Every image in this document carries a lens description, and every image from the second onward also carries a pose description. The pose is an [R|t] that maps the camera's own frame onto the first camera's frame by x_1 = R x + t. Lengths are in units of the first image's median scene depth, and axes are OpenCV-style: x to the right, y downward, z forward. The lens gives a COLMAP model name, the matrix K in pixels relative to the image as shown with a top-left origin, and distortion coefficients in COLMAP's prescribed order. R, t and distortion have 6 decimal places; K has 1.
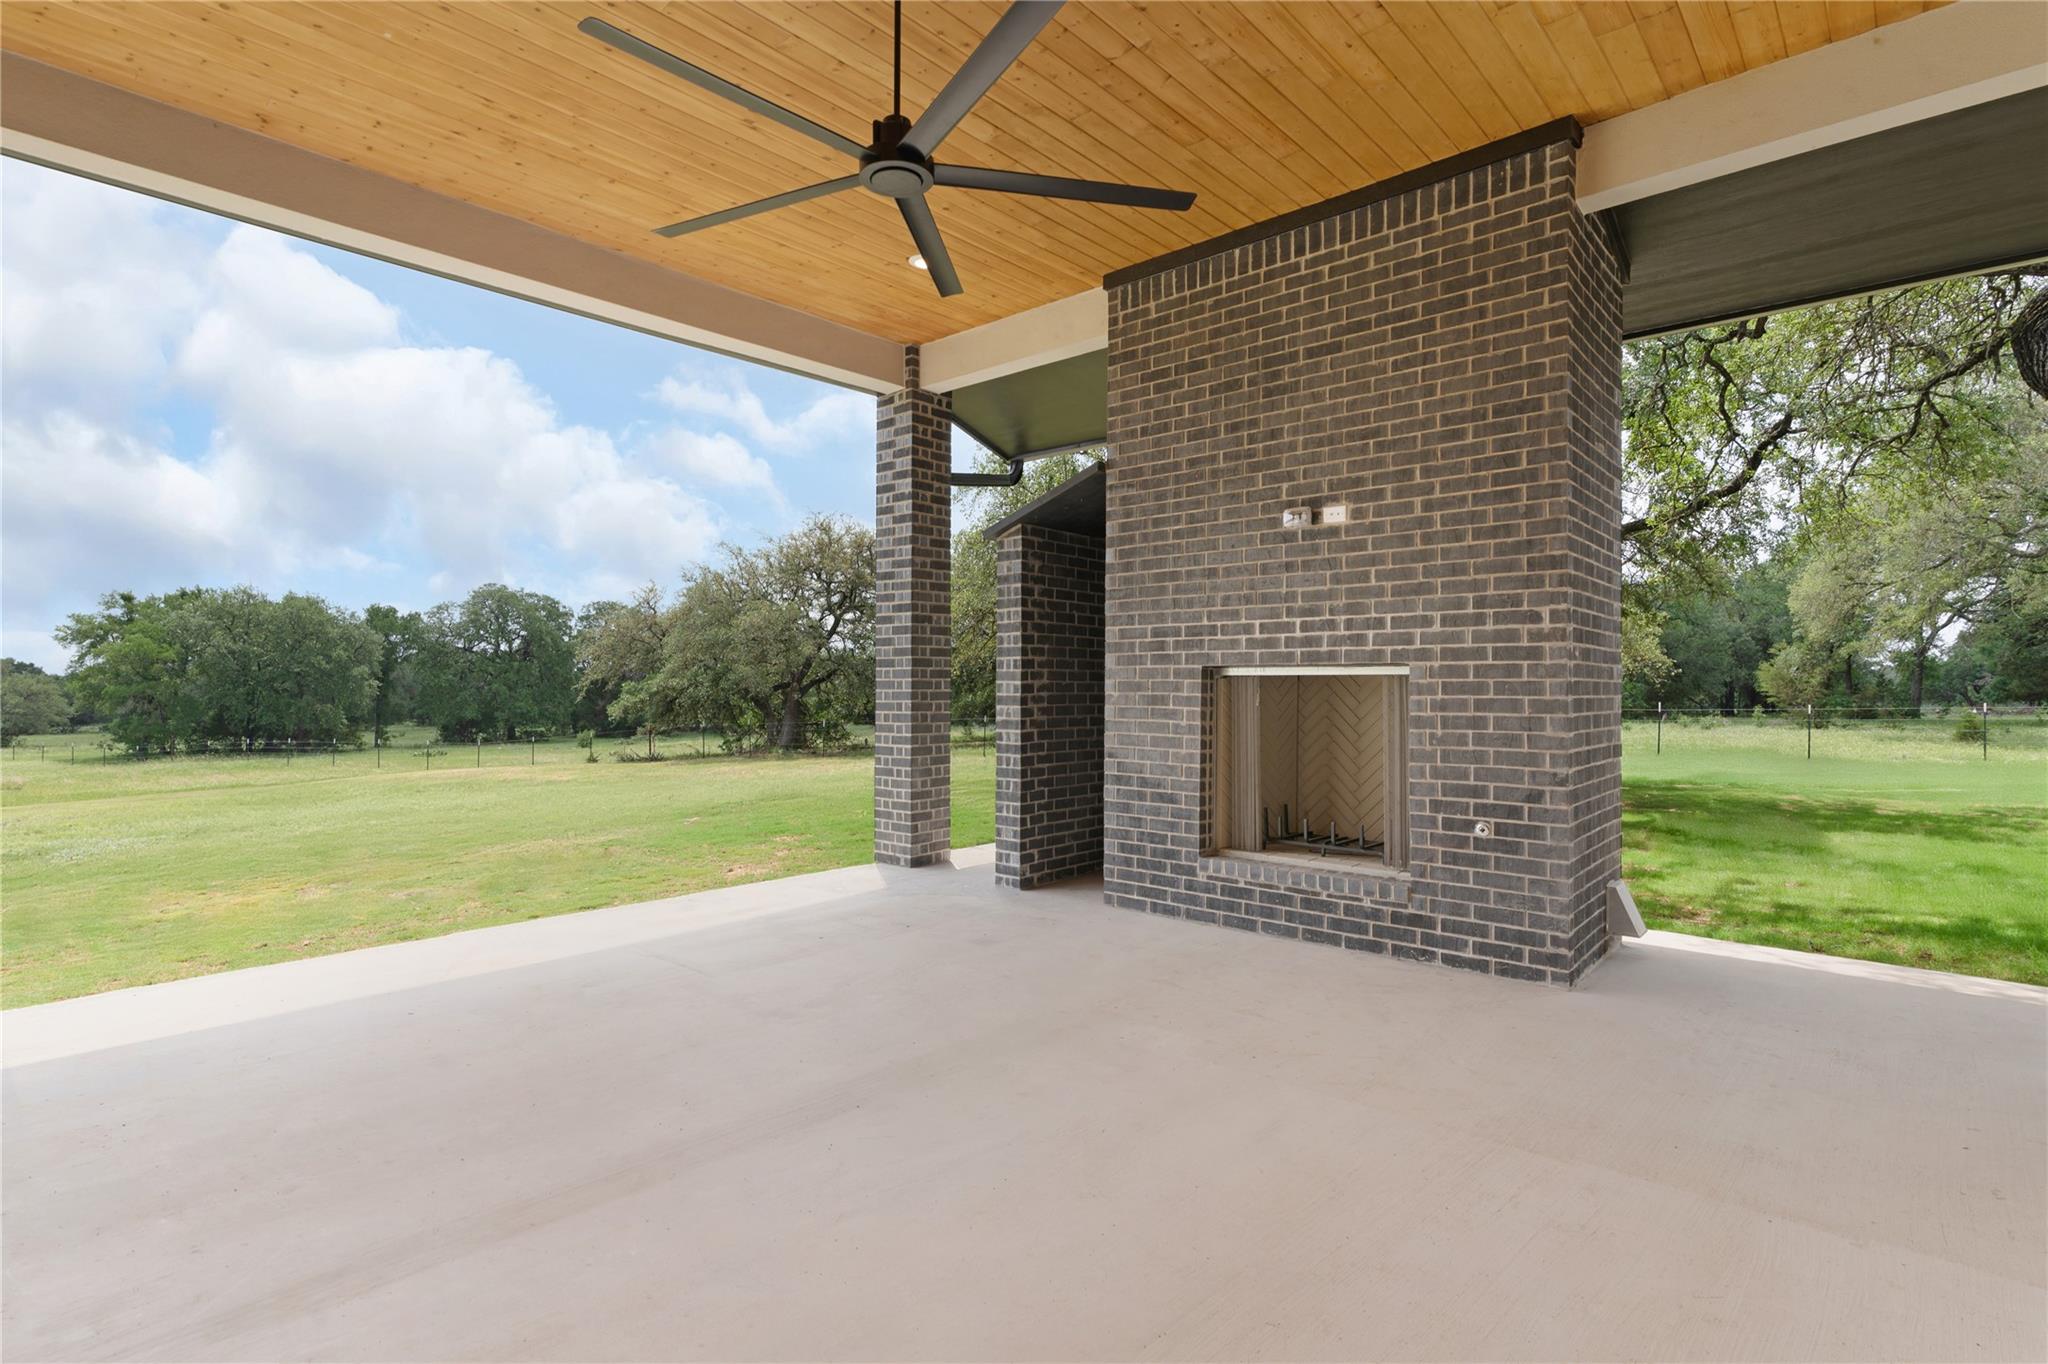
lens RADIAL K [[1002.4, 0, 1014.8], [0, 1002.4, 678.0], [0, 0, 1]] dist [0.001024, 0.000048]
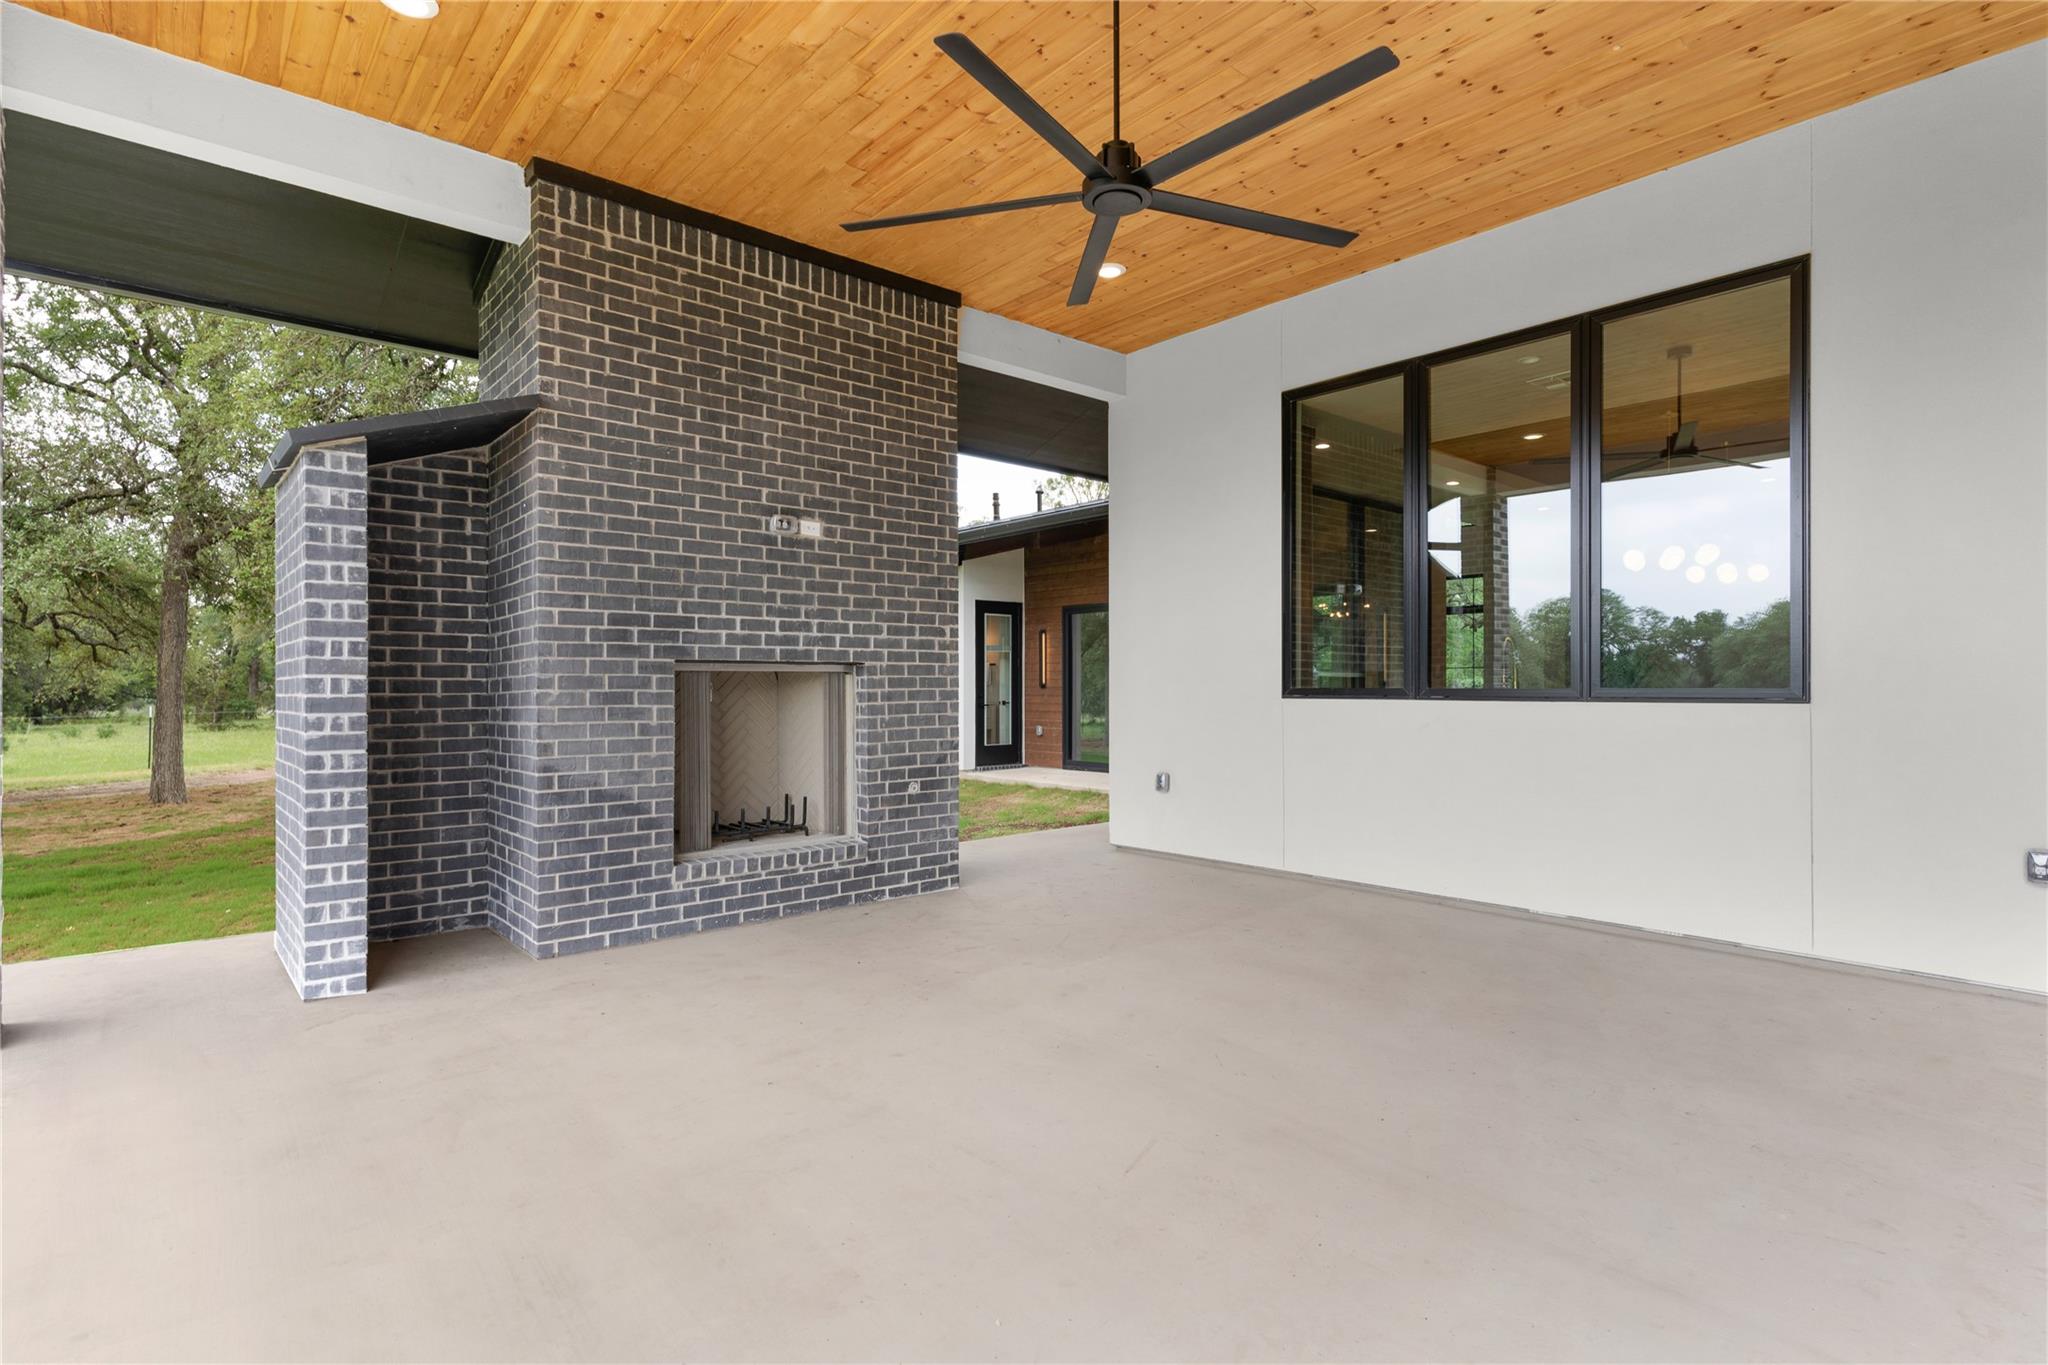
lens RADIAL K [[1002.4, 0, 1014.6], [0, 1002.4, 685.2], [0, 0, 1]] dist [0.001024, 0.000048]
pose [[0.116541, -0.000736, 0.993186, -0.768218], [-0.001669, 0.999998, 0.000937, 0.011026], [-0.993184, -0.001767, 0.116540, 0.639167]]
